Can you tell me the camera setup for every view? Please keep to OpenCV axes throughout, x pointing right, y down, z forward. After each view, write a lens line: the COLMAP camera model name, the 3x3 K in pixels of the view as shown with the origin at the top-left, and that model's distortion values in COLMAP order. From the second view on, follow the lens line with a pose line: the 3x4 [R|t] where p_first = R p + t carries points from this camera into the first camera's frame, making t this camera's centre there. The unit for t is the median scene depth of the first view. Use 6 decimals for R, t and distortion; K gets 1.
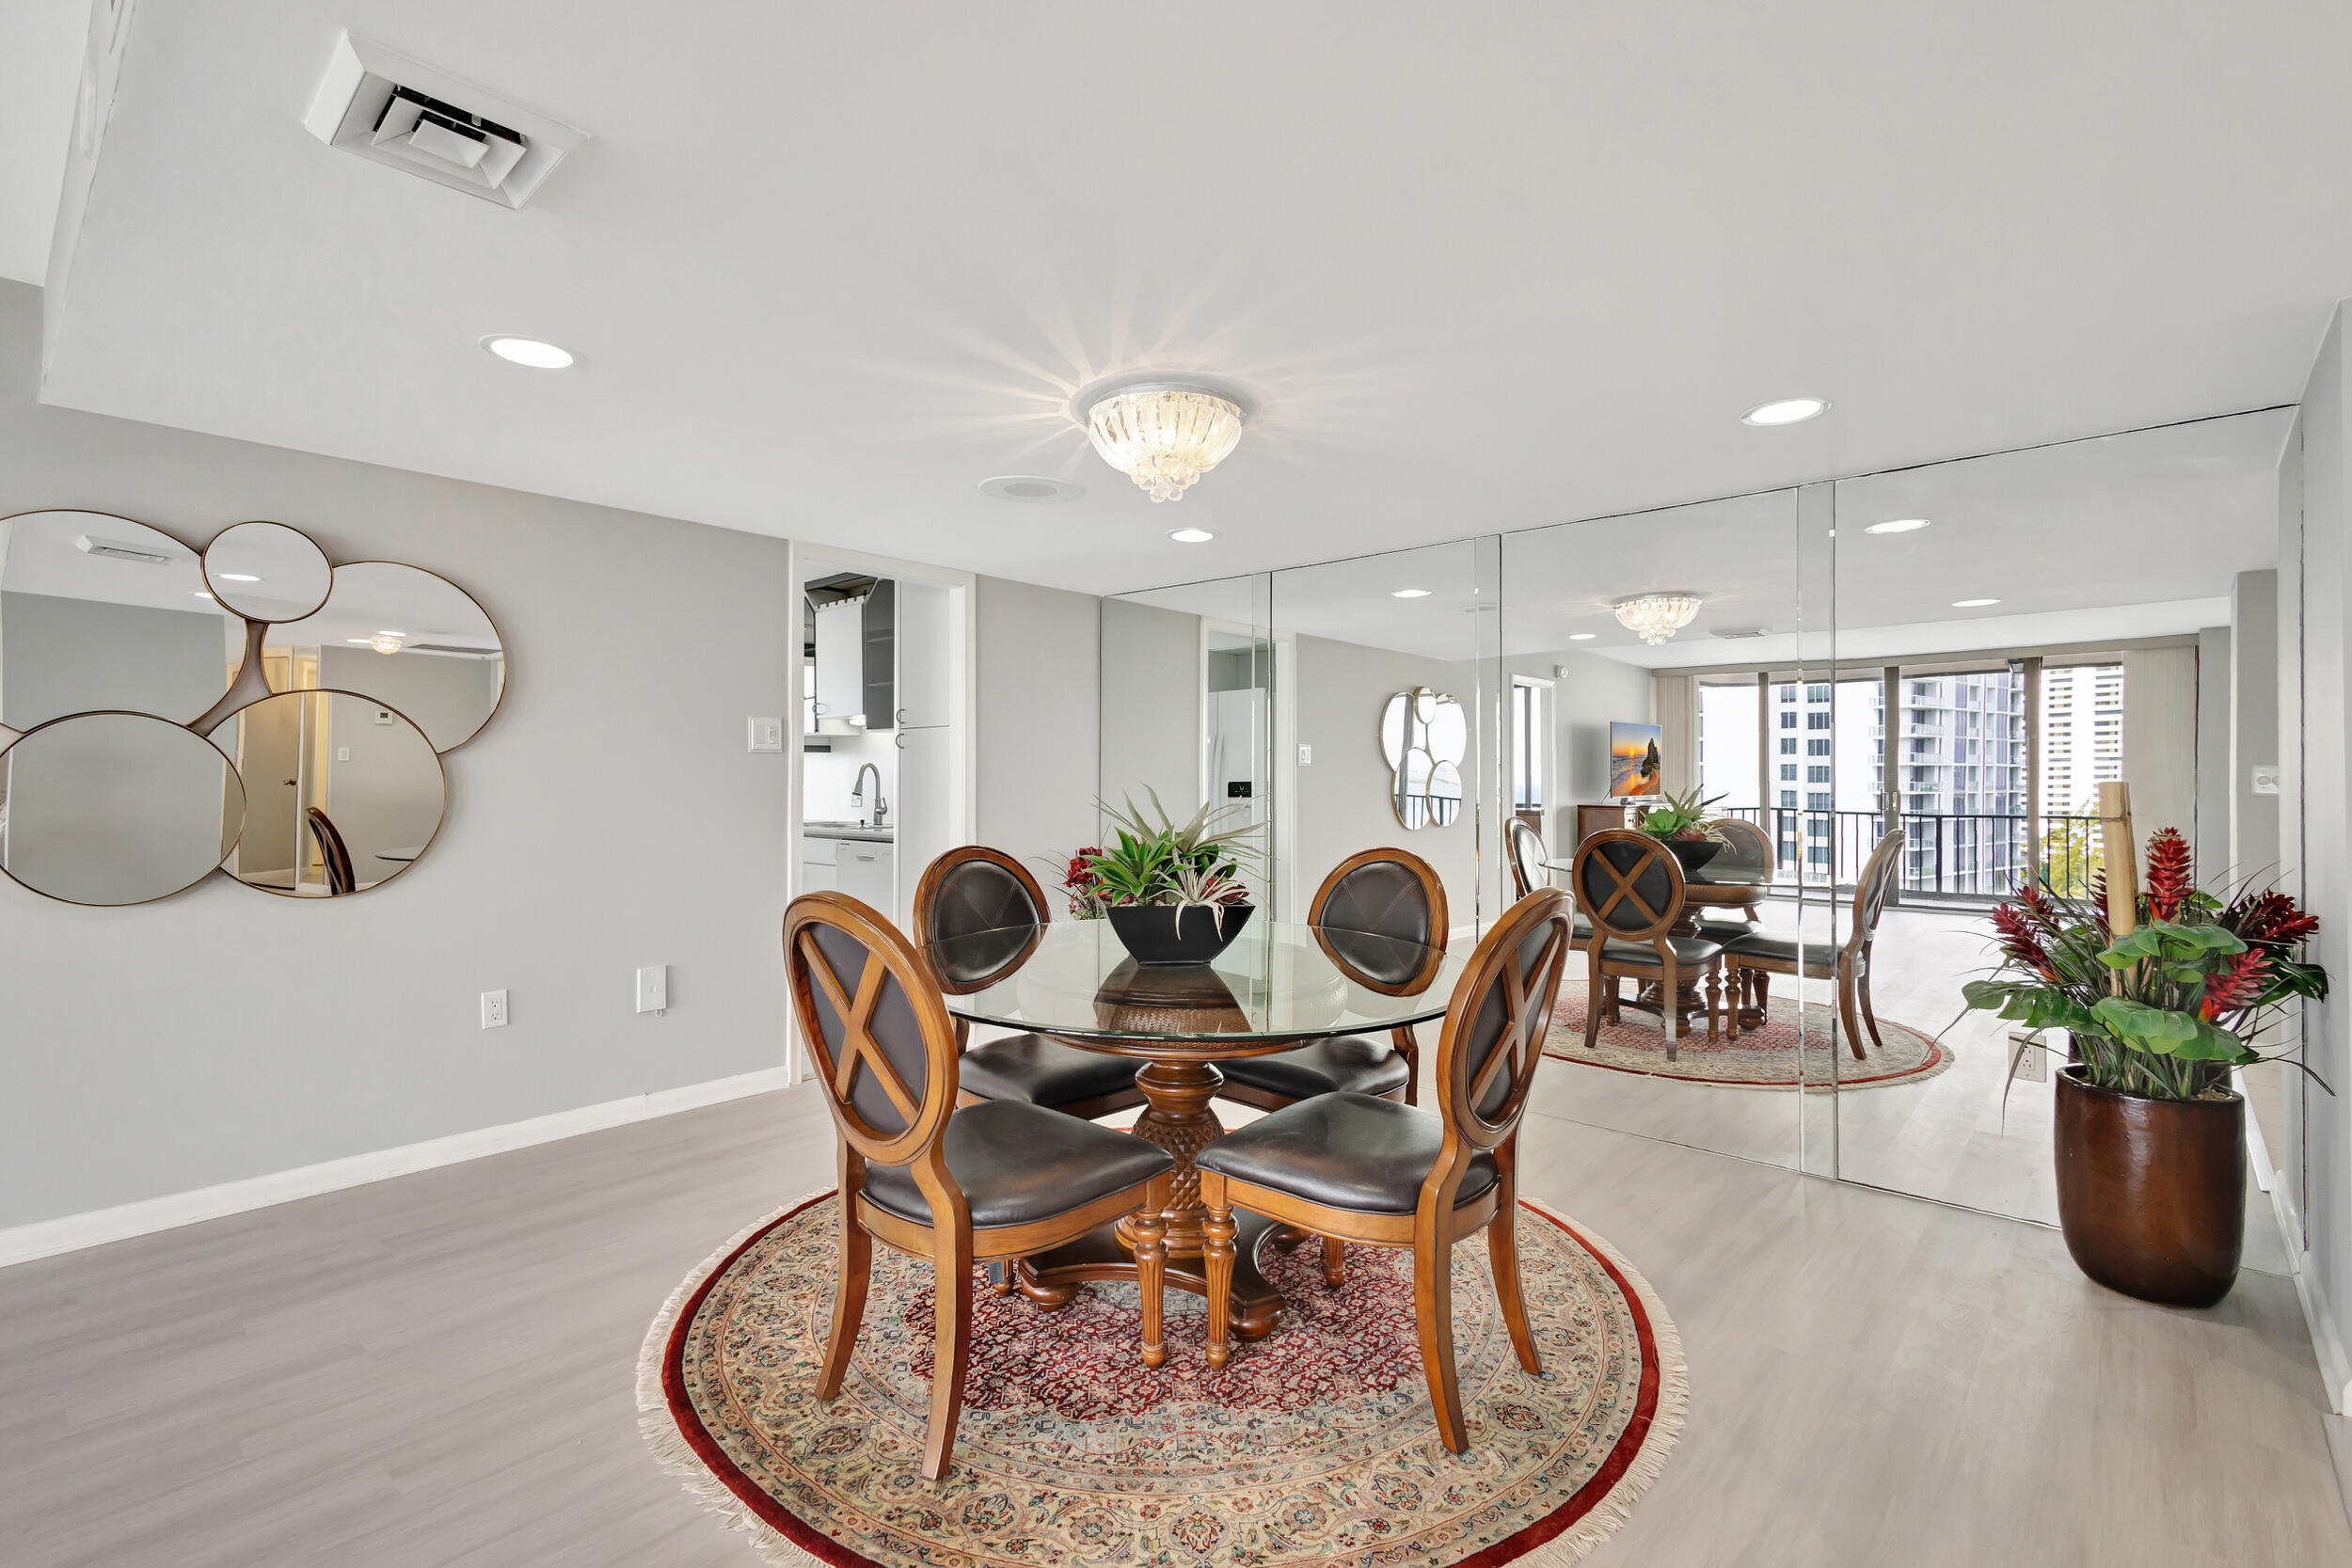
lens RADIAL K [[1083.2, 0, 1168.7], [0, 1083.2, 795.3], [0, 0, 1]] dist [0.011644, 0.000408]
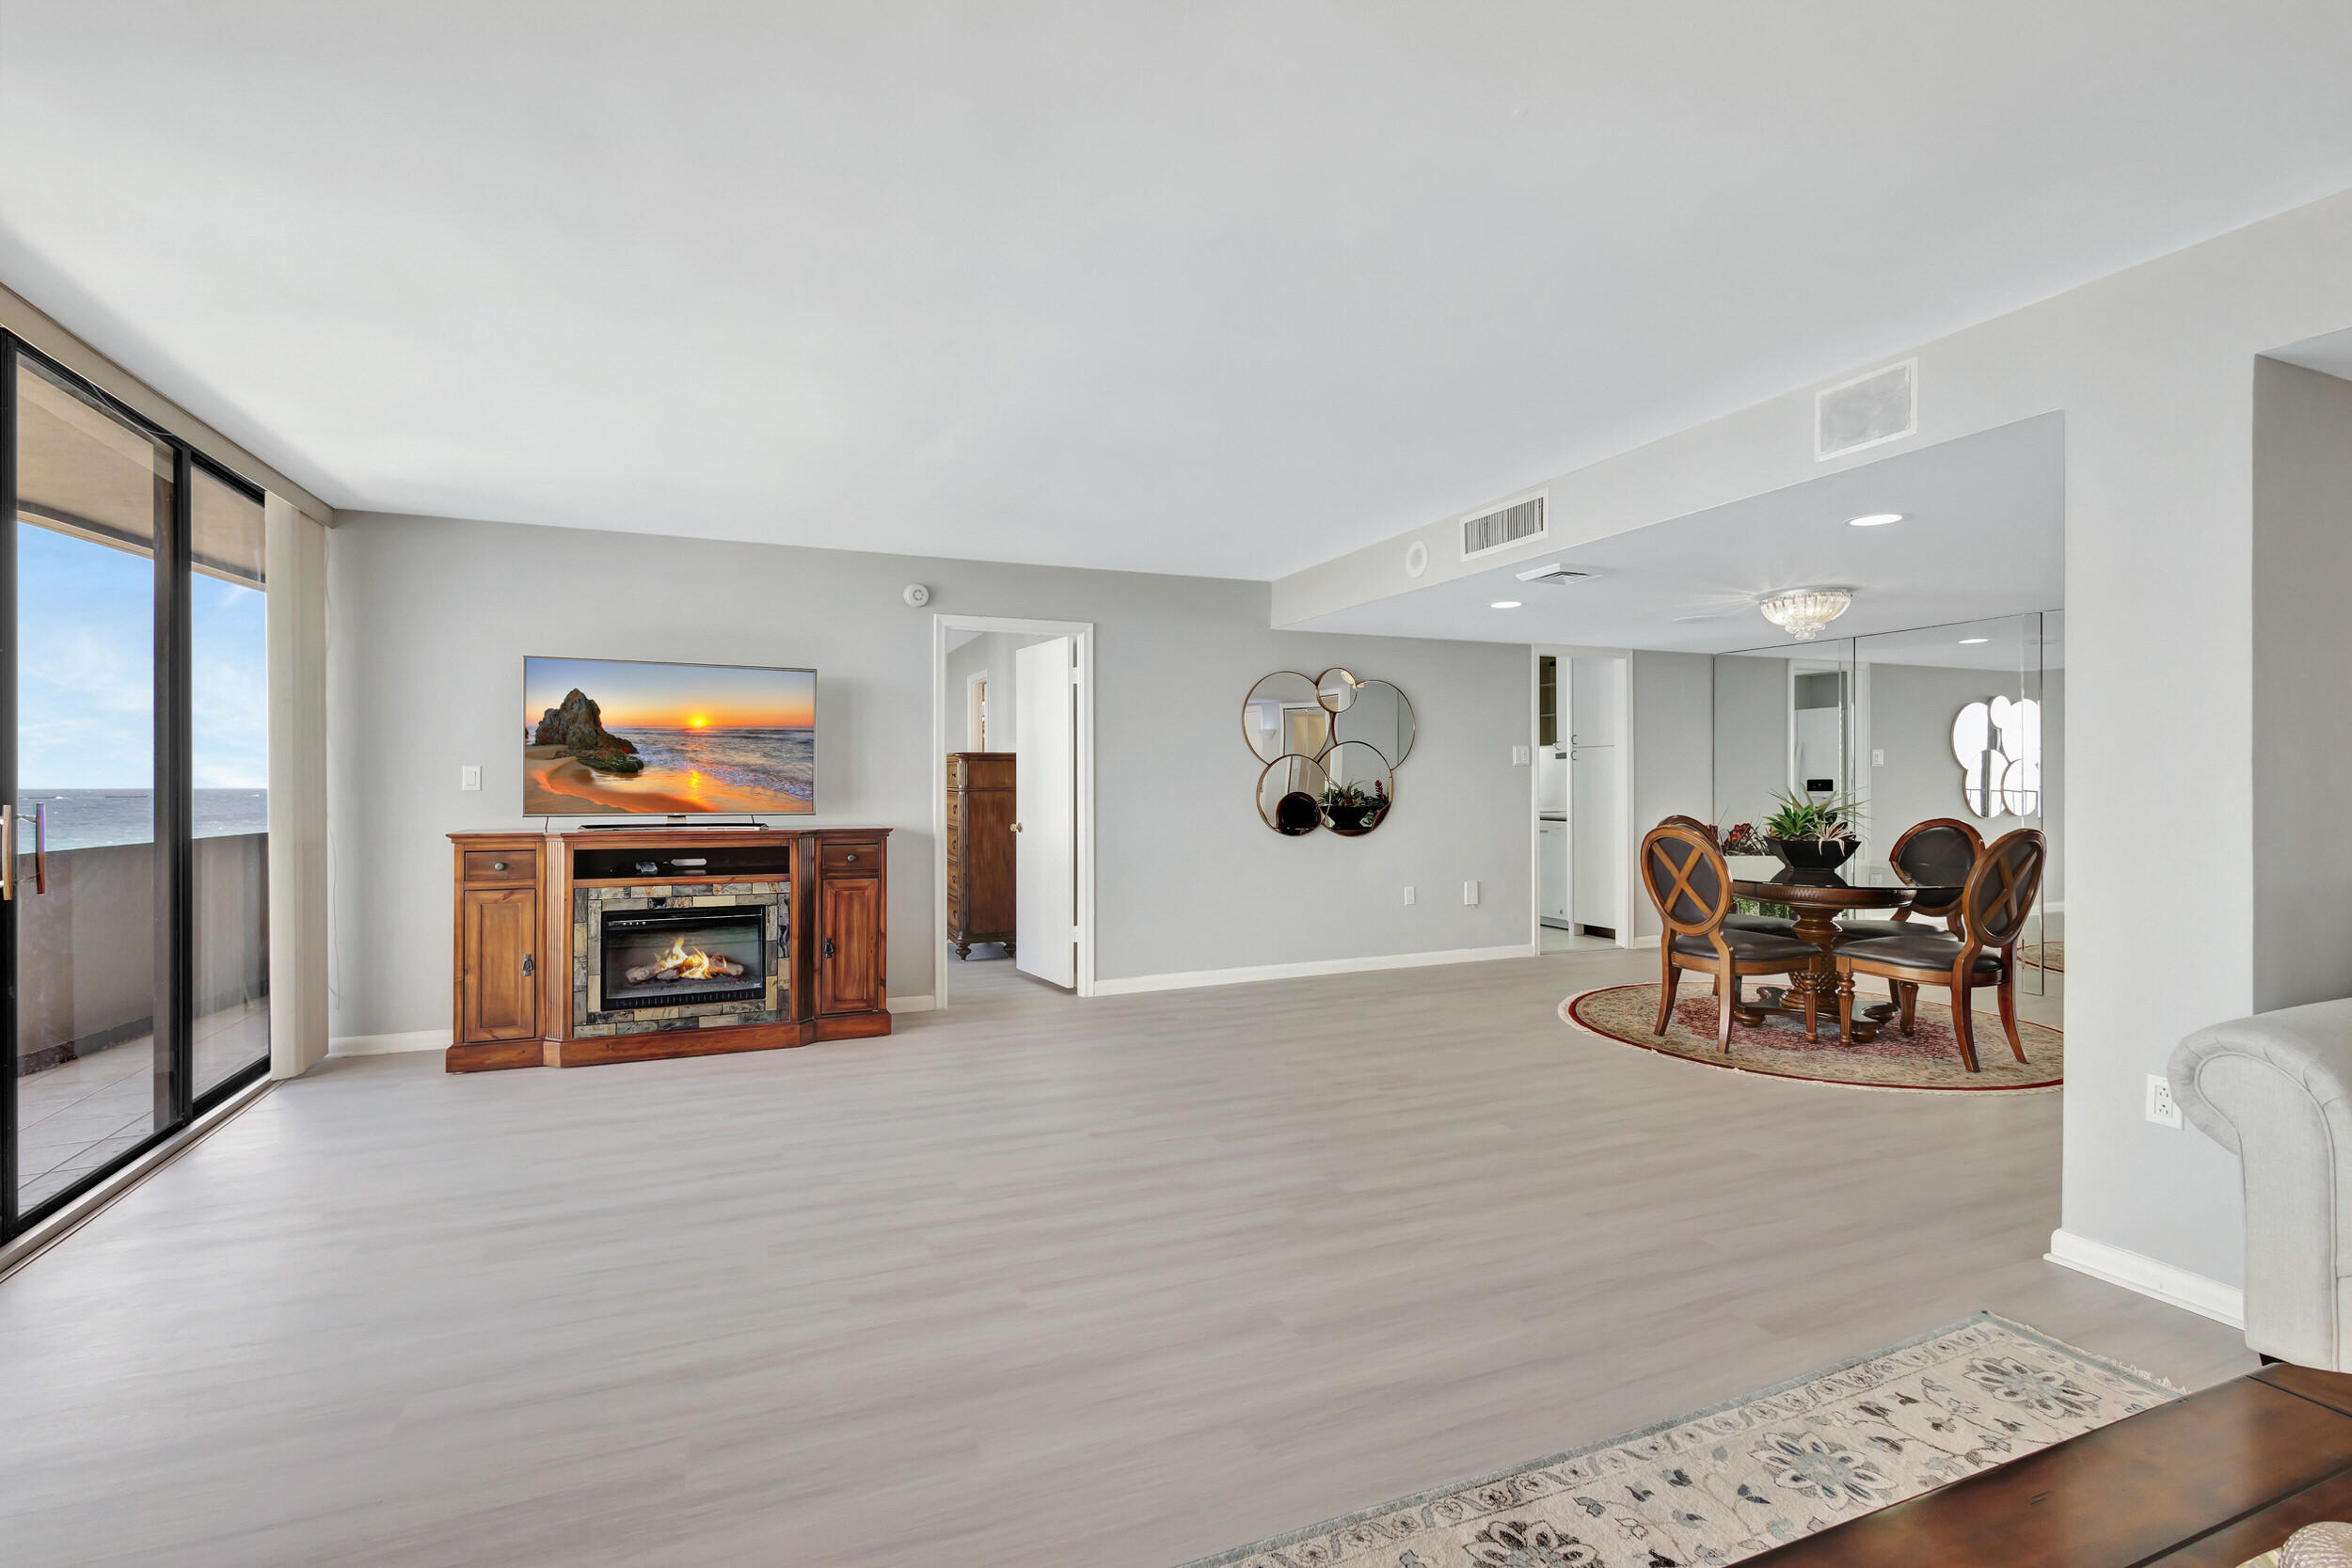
lens RADIAL K [[1083.2, 0, 1168.7], [0, 1083.2, 795.3], [0, 0, 1]] dist [0.011644, 0.000408]
pose [[0.904029, -0.001885, -0.427467, -0.212424], [0.002676, 0.999996, 0.001249, 0.008072], [0.427462, -0.002273, 0.904030, -1.343249]]
